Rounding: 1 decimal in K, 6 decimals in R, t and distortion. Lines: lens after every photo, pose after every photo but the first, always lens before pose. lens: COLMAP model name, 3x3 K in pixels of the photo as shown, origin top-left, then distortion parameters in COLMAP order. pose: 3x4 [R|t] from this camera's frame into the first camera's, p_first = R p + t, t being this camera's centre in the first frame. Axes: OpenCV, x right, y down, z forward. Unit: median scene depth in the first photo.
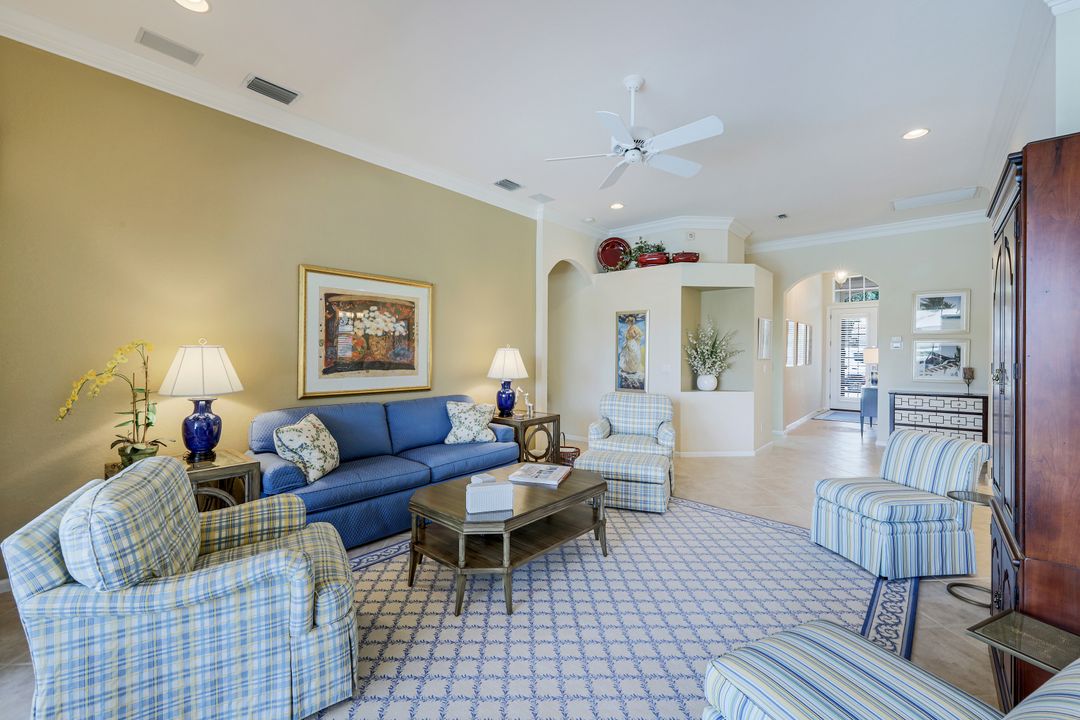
lens RADIAL K [[440.9, 0, 534.9], [0, 440.9, 356.3], [0, 0, 1]] dist [-0.001925, 0.000117]
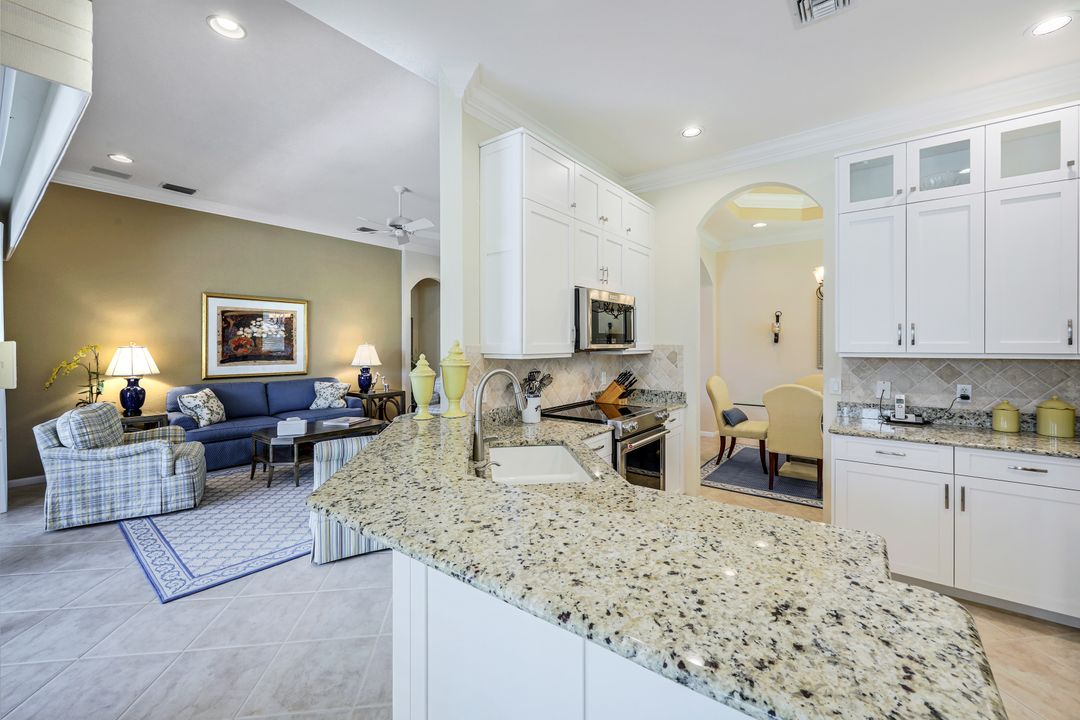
lens RADIAL K [[440.9, 0, 541.6], [0, 440.9, 346.1], [0, 0, 1]] dist [-0.001925, 0.000117]
pose [[0.998472, -0.006974, 0.054818, 0.637213], [0.007146, 0.999970, -0.002943, -0.008146], [-0.054796, 0.003330, 0.998492, -0.684125]]
